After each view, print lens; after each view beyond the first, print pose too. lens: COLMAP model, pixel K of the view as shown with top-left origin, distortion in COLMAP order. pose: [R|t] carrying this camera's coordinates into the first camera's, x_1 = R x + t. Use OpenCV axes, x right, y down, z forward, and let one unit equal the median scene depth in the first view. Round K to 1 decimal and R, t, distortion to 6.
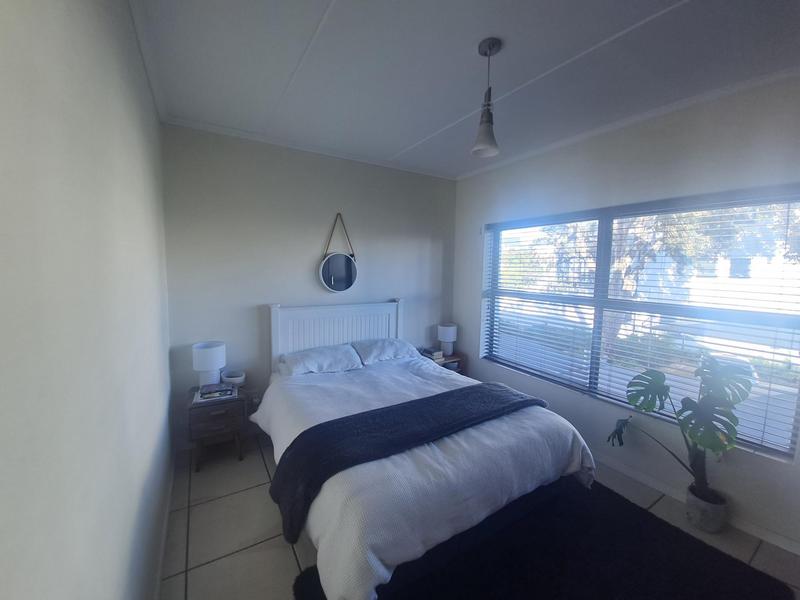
lens RADIAL K [[311.6, 0, 394.4], [0, 311.6, 293.1], [0, 0, 1]] dist [-0.000630, -0.000021]
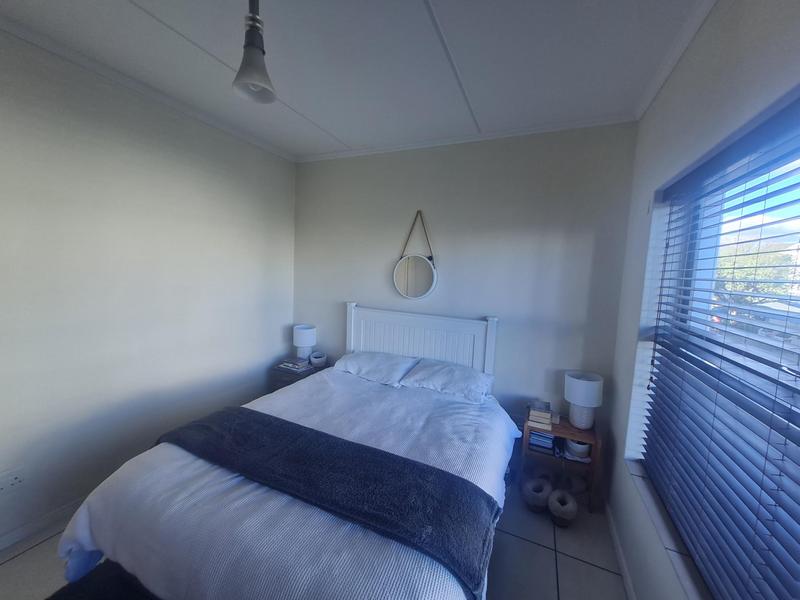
lens RADIAL K [[311.6, 0, 394.4], [0, 311.6, 293.1], [0, 0, 1]] dist [-0.000630, -0.000021]
pose [[0.581736, 0.081324, -0.809302, 0.573662], [-0.110391, 0.993677, 0.020501, -0.034237], [0.805852, 0.077413, 0.587035, 0.478721]]
